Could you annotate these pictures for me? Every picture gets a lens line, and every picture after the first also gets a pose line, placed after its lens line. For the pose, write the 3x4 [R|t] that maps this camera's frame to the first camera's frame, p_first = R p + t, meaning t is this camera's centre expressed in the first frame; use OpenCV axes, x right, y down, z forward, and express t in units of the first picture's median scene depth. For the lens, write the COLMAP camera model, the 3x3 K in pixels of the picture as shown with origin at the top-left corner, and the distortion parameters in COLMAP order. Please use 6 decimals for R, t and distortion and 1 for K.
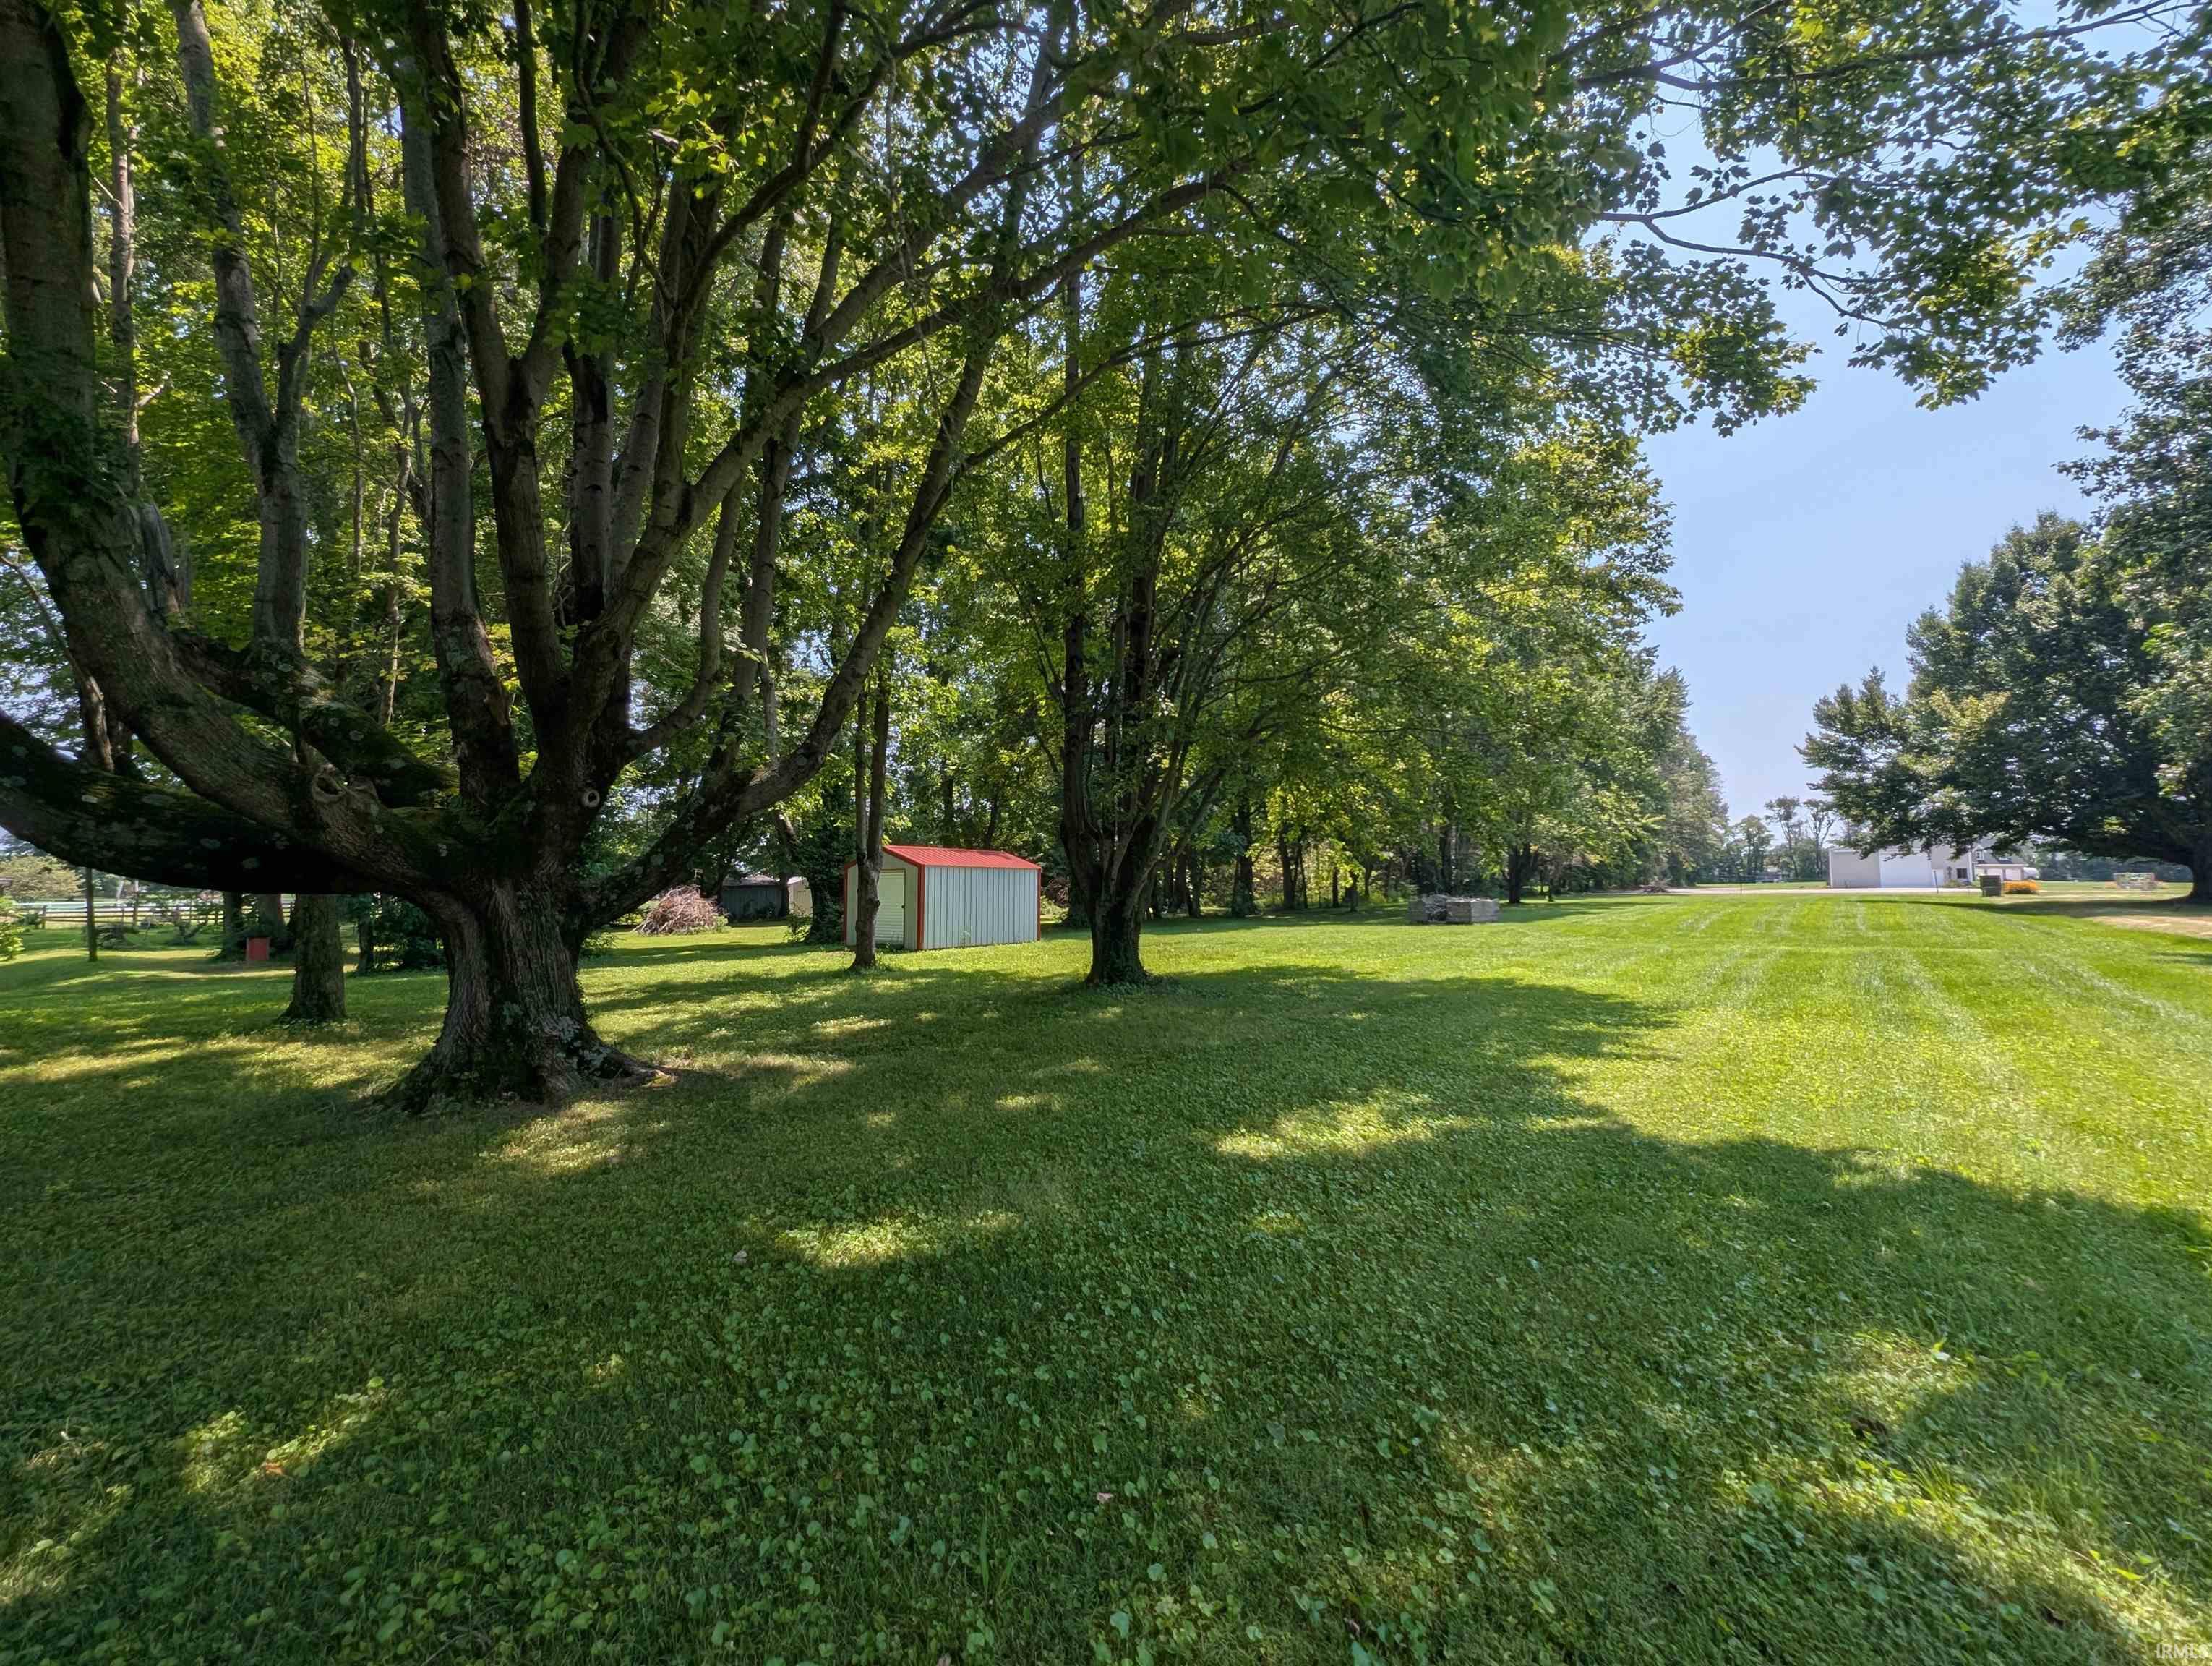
lens RADIAL K [[932.8, 0, 1106.0], [0, 932.8, 833.0], [0, 0, 1]] dist [0.001411, 0.000544]
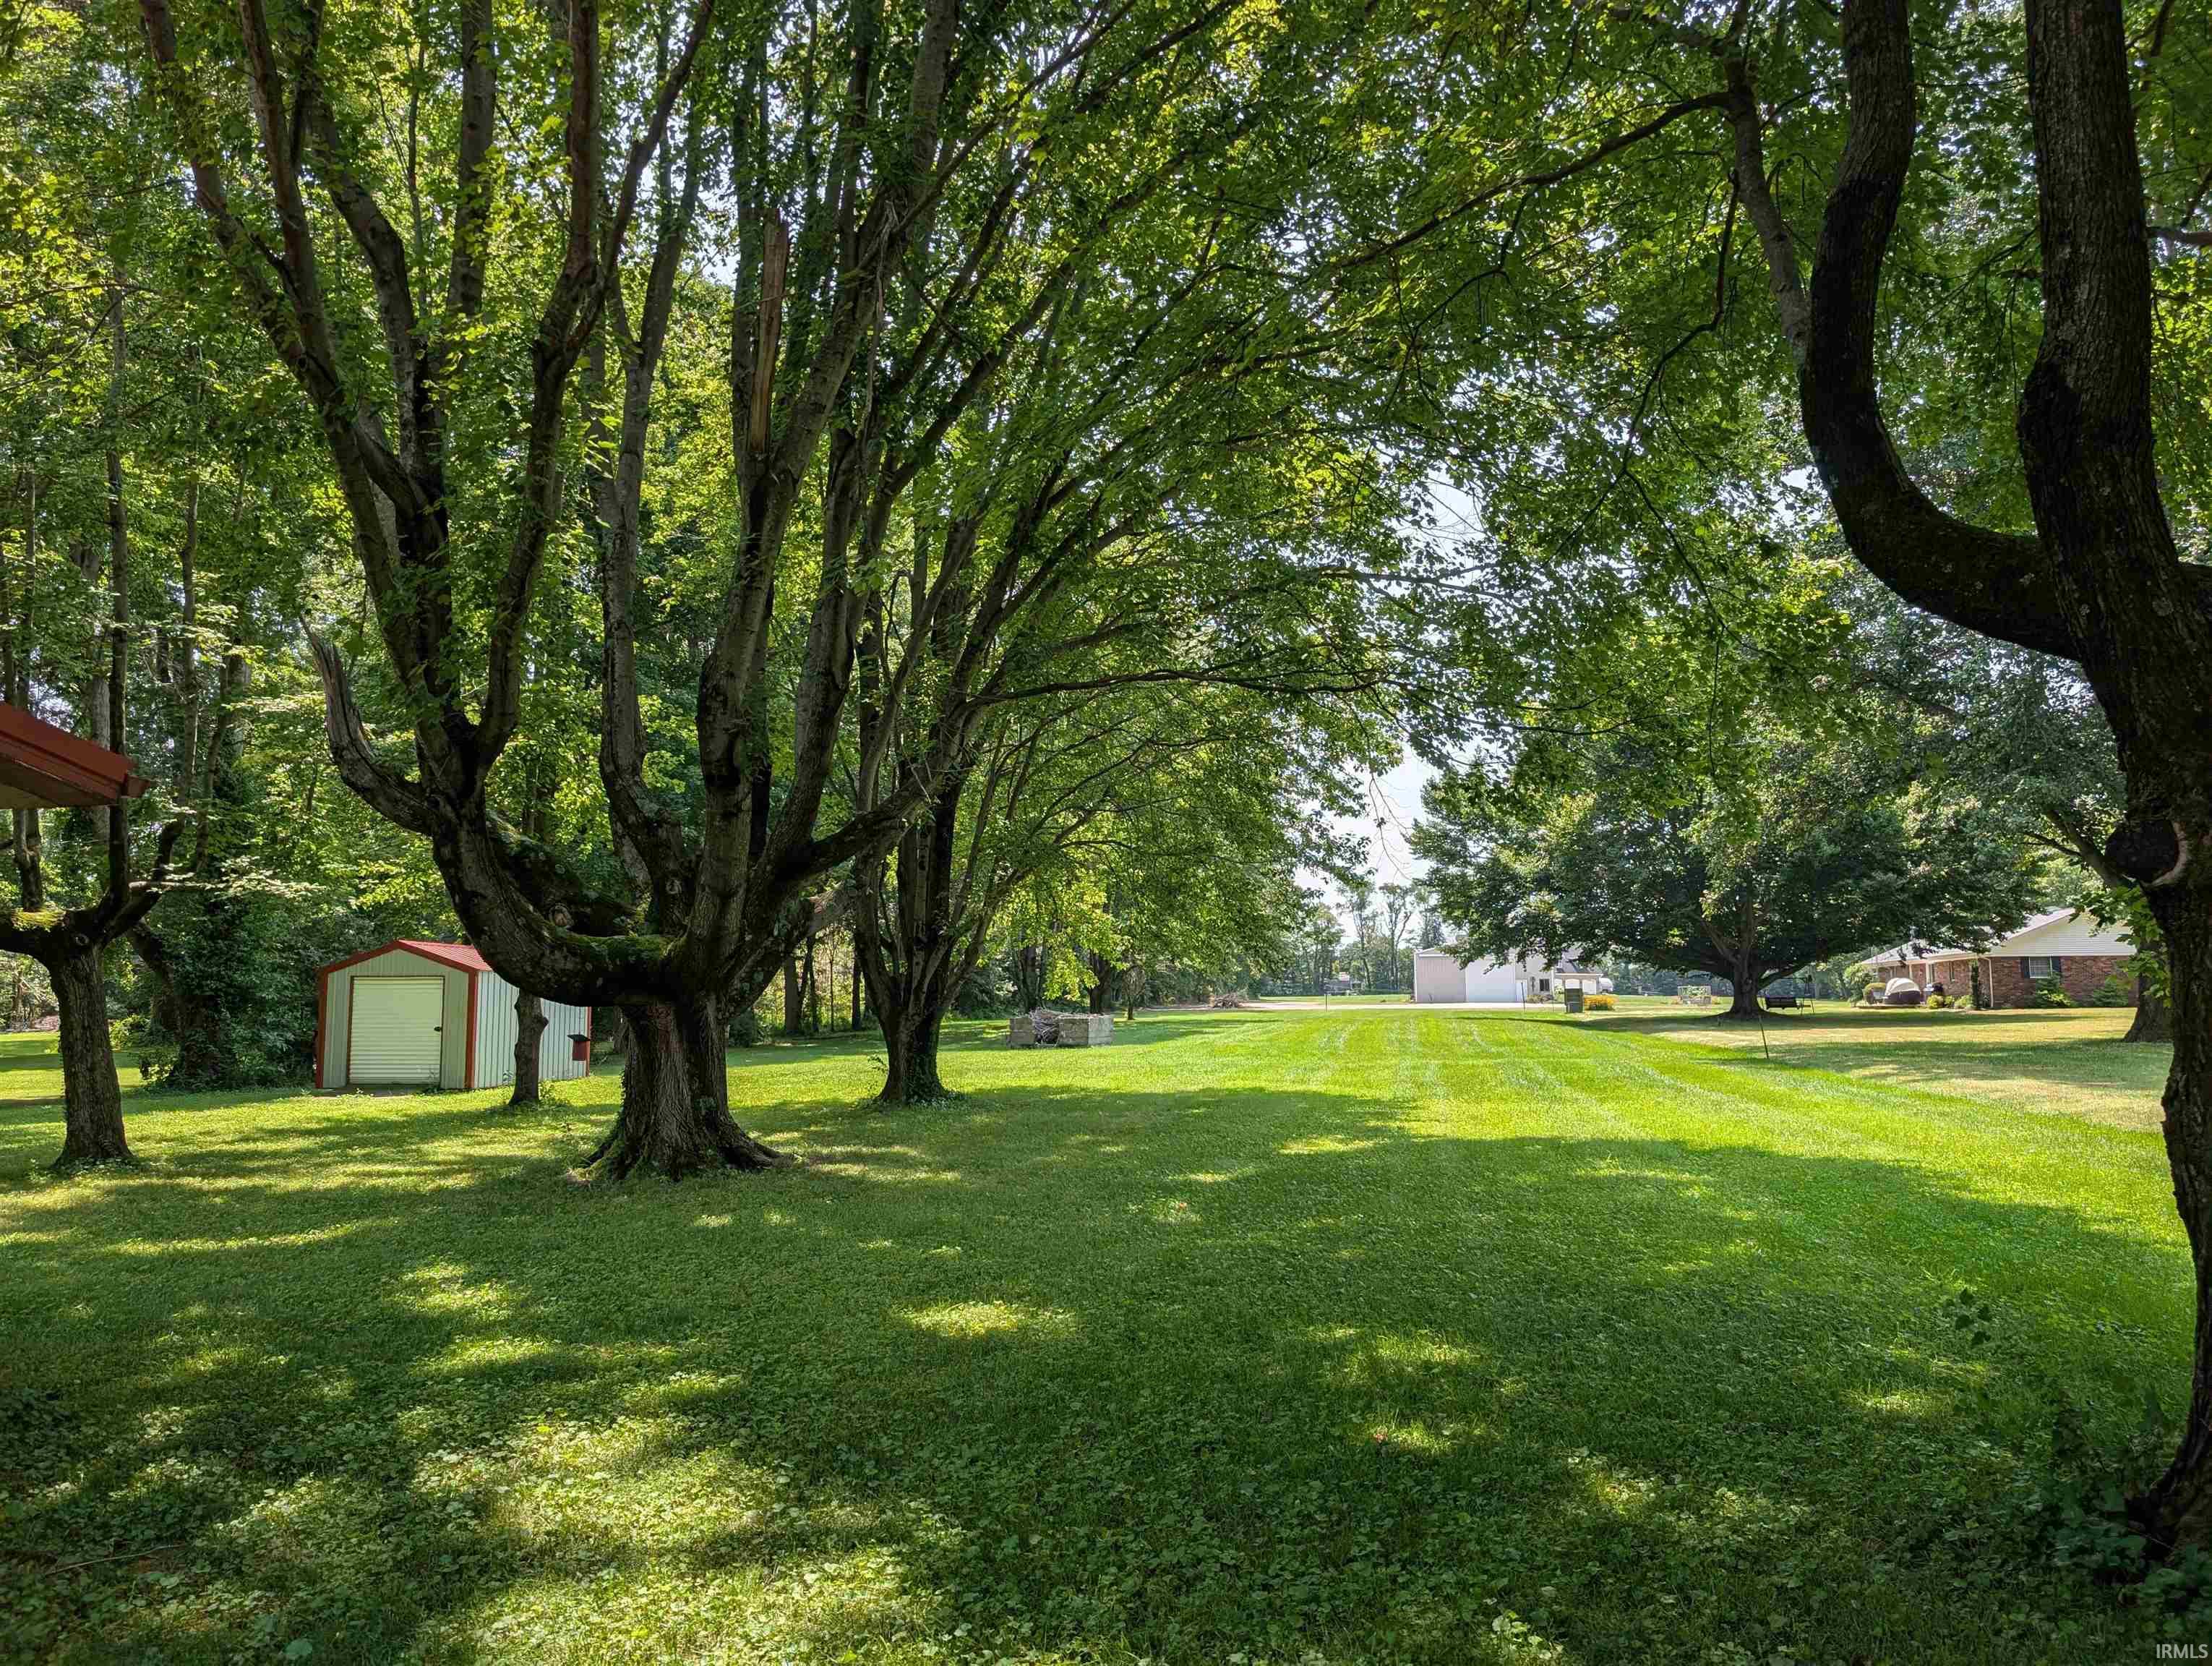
lens RADIAL K [[1603.0, 0, 1106.0], [0, 1603.0, 833.0], [0, 0, 1]] dist [0.039680, -0.046889]
pose [[0.886313, 0.050437, 0.460332, -0.165780], [-0.029487, 0.998181, -0.052594, -0.009191], [-0.462147, 0.033041, 0.886187, -0.159055]]
